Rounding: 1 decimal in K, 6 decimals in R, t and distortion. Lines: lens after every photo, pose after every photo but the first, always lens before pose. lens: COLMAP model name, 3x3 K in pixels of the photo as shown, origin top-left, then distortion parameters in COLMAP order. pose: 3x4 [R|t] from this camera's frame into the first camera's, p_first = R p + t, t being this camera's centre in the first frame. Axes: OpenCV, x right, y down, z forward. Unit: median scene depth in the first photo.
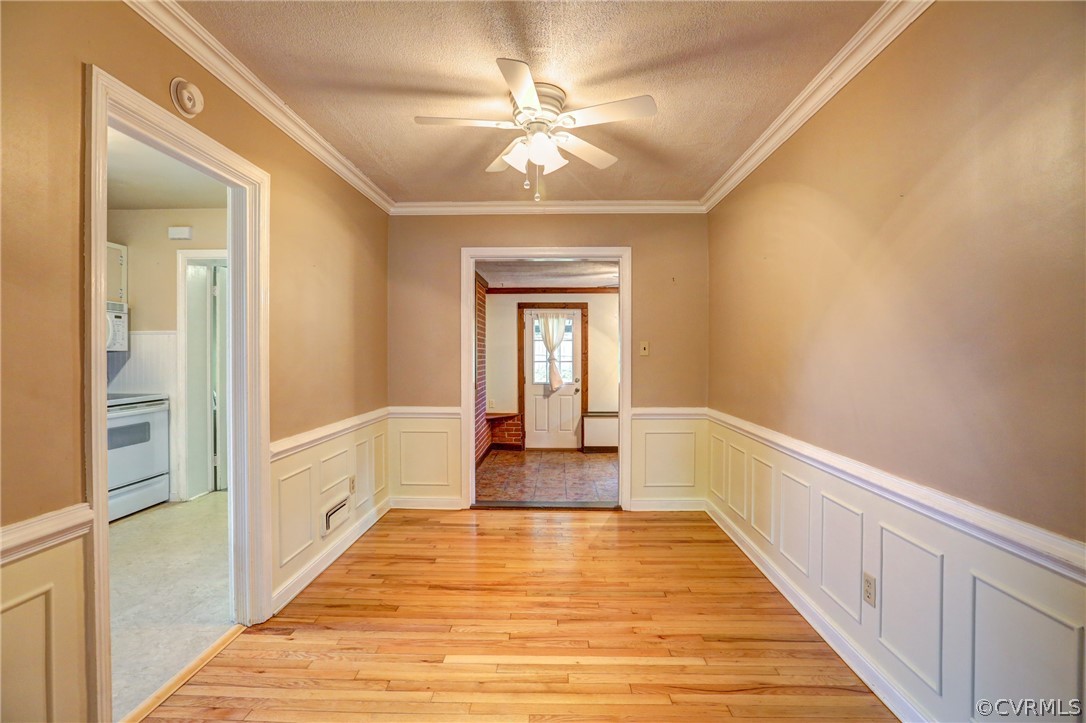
lens RADIAL K [[496.4, 0, 541.6], [0, 496.4, 354.5], [0, 0, 1]] dist [-0.042404, -0.000040]
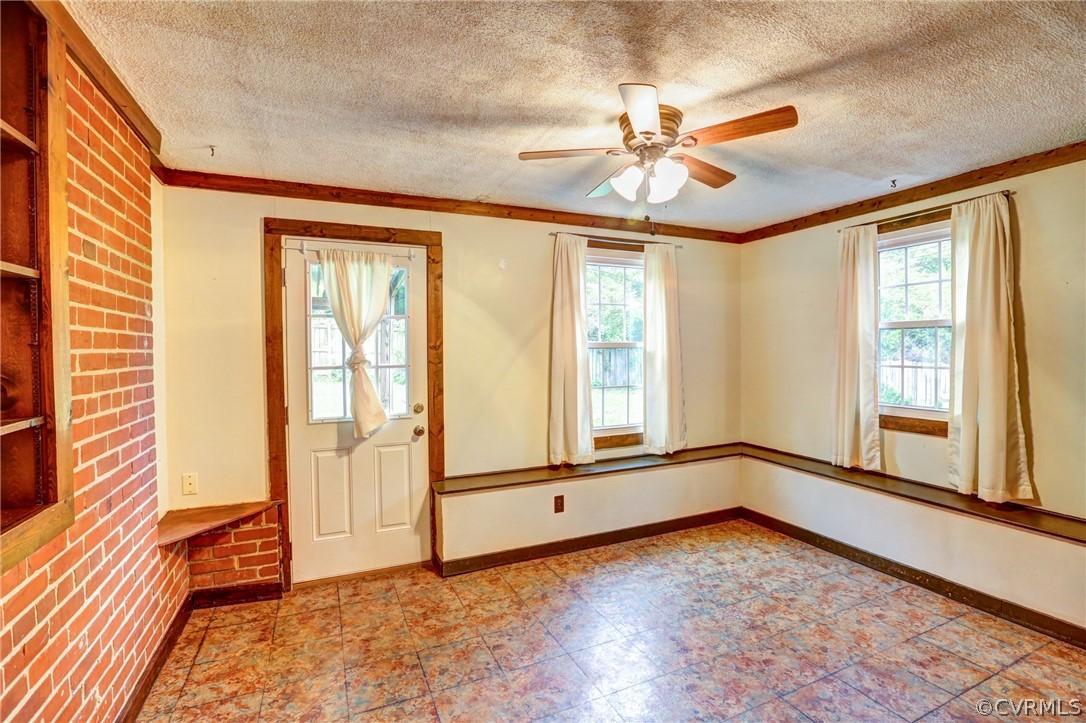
lens RADIAL K [[496.4, 0, 545.6], [0, 496.4, 356.9], [0, 0, 1]] dist [-0.042404, -0.000040]
pose [[0.908496, -0.014037, 0.417658, -0.008617], [0.011454, 0.999897, 0.008689, 0.003771], [-0.417737, -0.003110, 0.908563, 0.558583]]
